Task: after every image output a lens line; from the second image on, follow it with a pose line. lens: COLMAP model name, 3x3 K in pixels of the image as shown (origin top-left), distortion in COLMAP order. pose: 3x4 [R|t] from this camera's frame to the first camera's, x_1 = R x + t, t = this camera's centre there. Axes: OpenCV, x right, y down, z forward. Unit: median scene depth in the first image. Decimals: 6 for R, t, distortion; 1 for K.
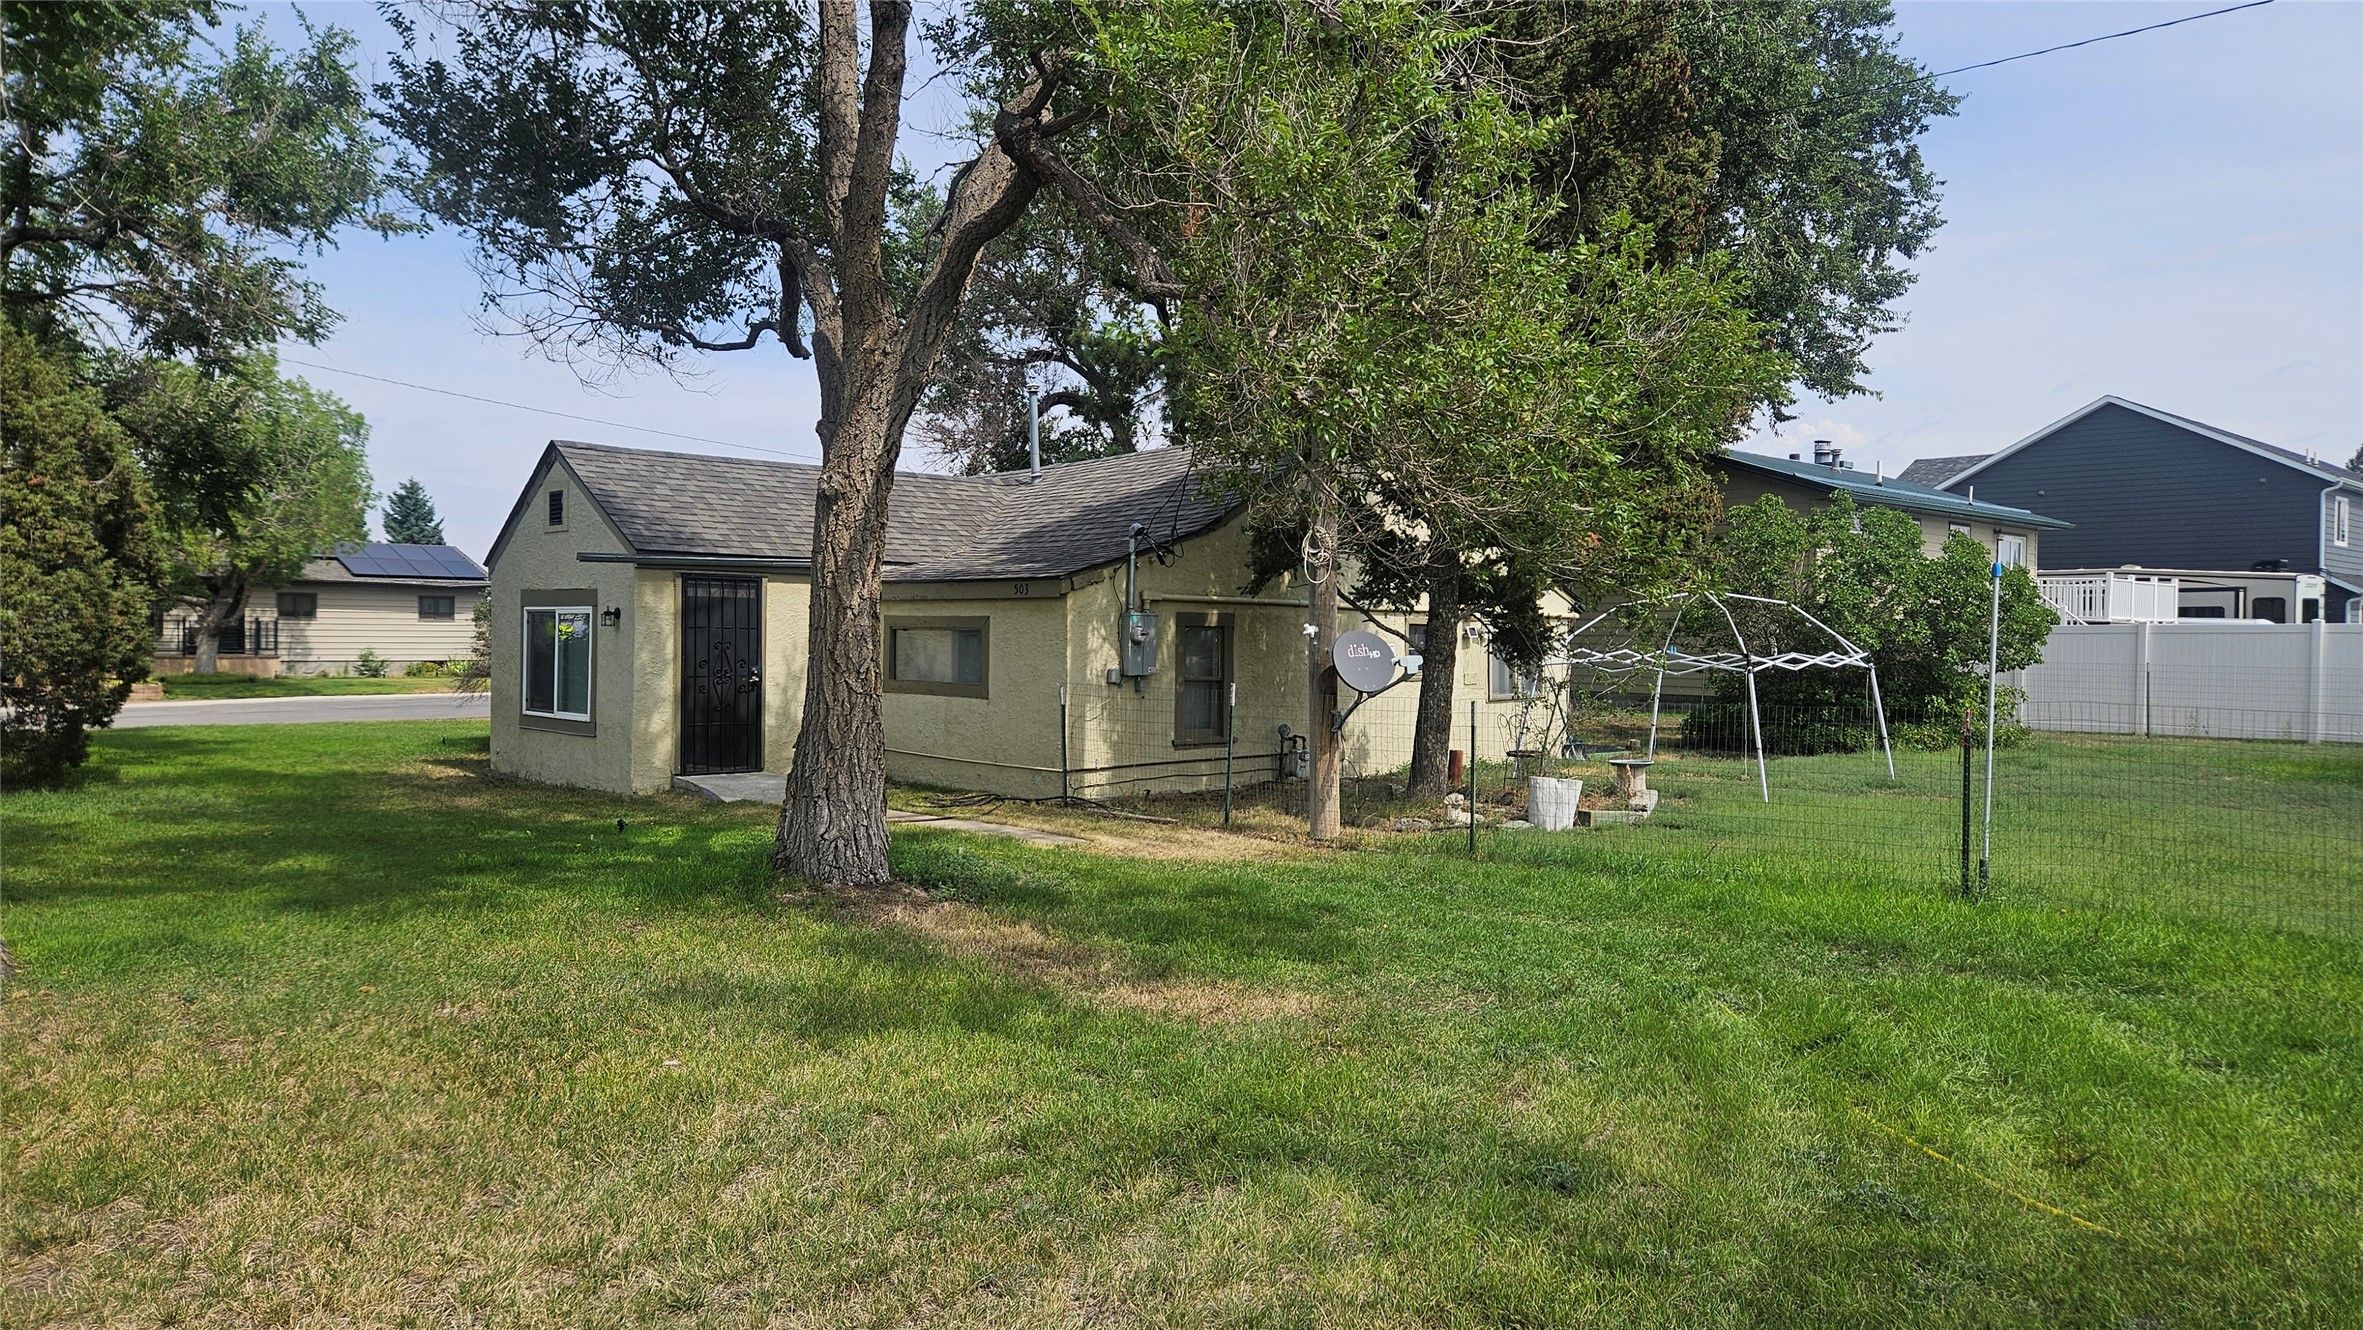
lens RADIAL K [[1577.0, 0, 1181.5], [0, 1577.0, 665.0], [0, 0, 1]] dist [0.083773, -0.000756]
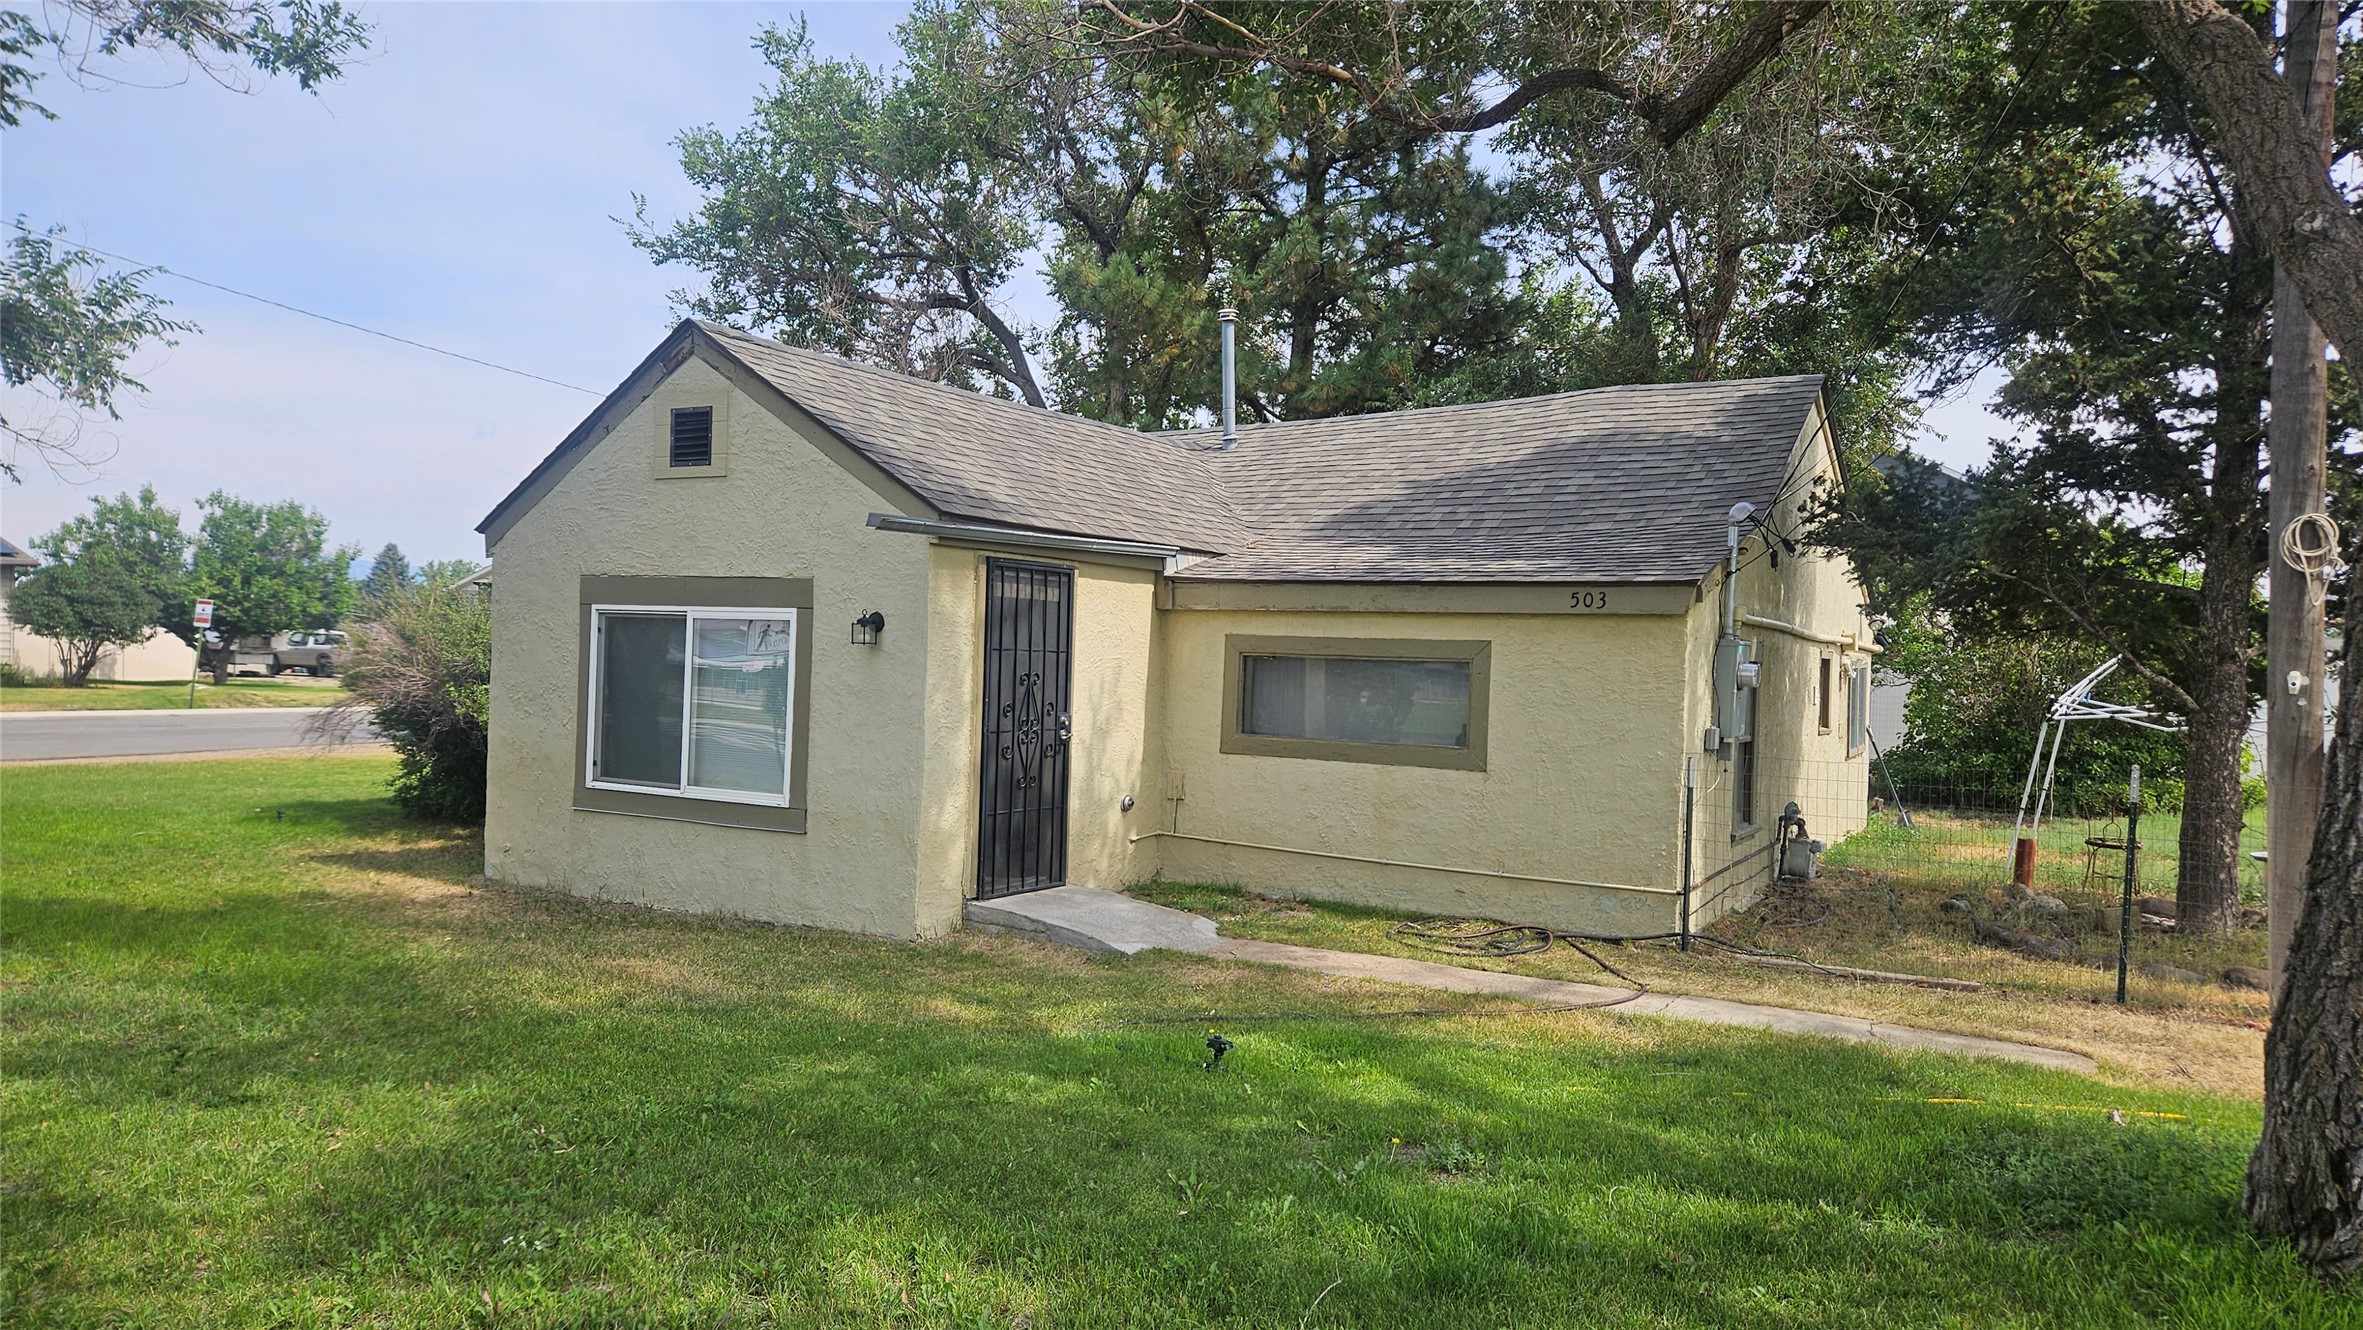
lens RADIAL K [[1577.0, 0, 1181.5], [0, 1577.0, 665.0], [0, 0, 1]] dist [0.083773, -0.000756]
pose [[0.957847, 0.016196, 0.286823, -0.410015], [-0.014940, 0.999867, -0.006568, -0.014815], [-0.286891, 0.002006, 0.957961, 0.417478]]
